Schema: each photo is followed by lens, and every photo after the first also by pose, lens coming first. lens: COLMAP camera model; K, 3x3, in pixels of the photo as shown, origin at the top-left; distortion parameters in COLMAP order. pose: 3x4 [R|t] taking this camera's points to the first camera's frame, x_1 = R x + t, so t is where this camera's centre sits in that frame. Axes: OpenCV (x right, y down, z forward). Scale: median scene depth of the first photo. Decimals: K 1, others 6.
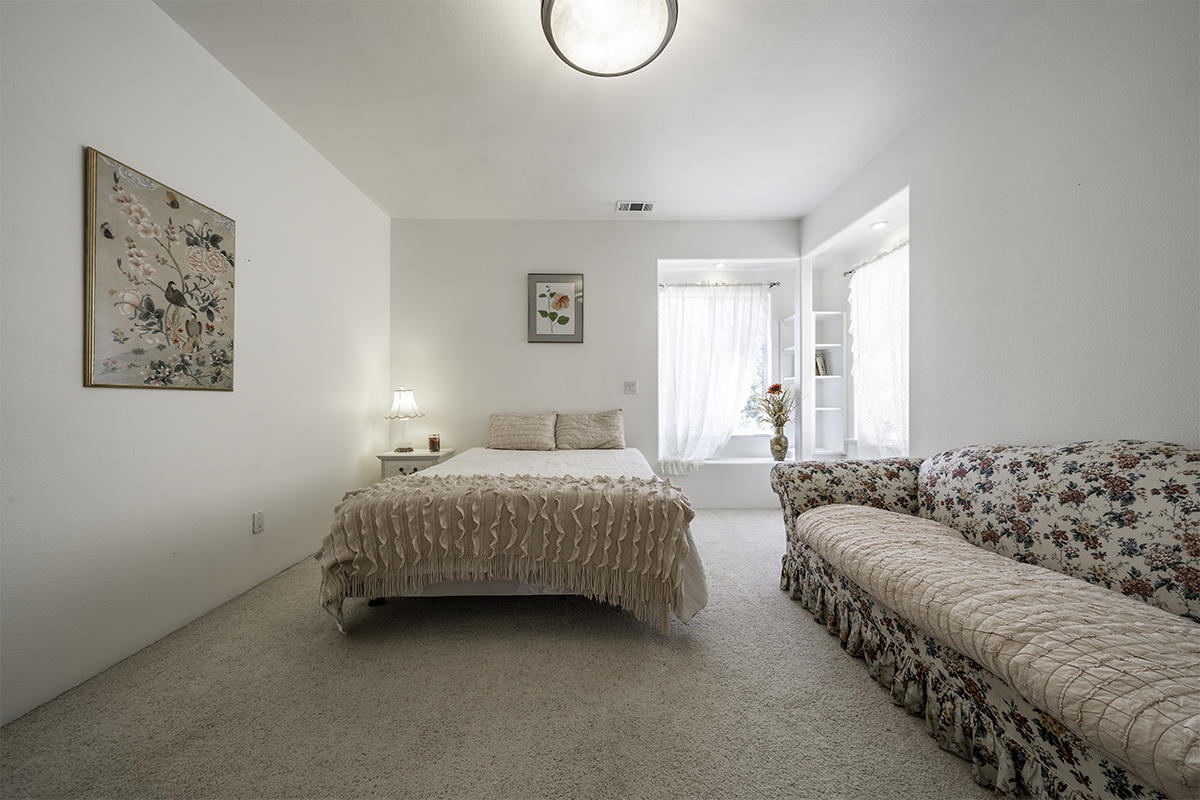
lens RADIAL K [[420.6, 0, 598.8], [0, 420.6, 397.8], [0, 0, 1]] dist [0.007817, -0.000942]
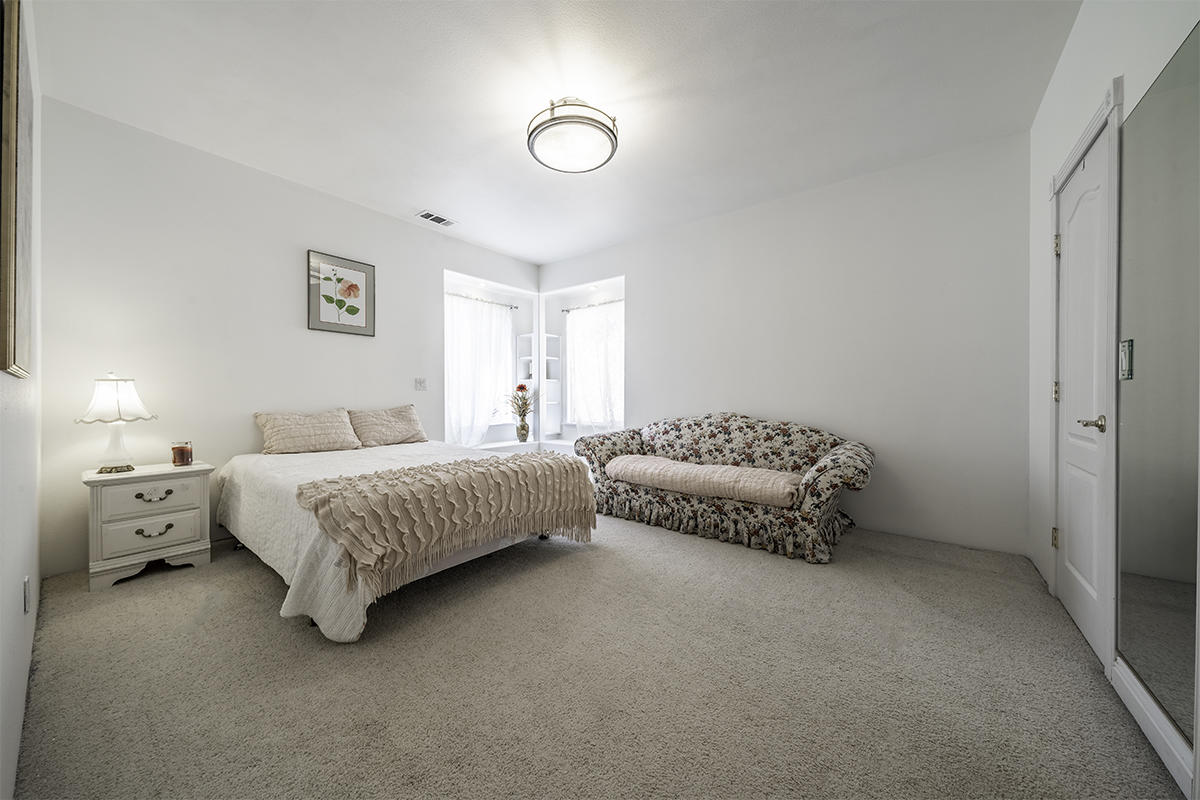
lens RADIAL K [[420.6, 0, 591.3], [0, 420.6, 399.5], [0, 0, 1]] dist [0.007817, -0.000942]
pose [[0.630935, -0.001668, 0.775834, -0.515166], [-0.007523, 0.999938, 0.008268, 0.002357], [-0.775800, -0.011053, 0.630883, -0.004455]]
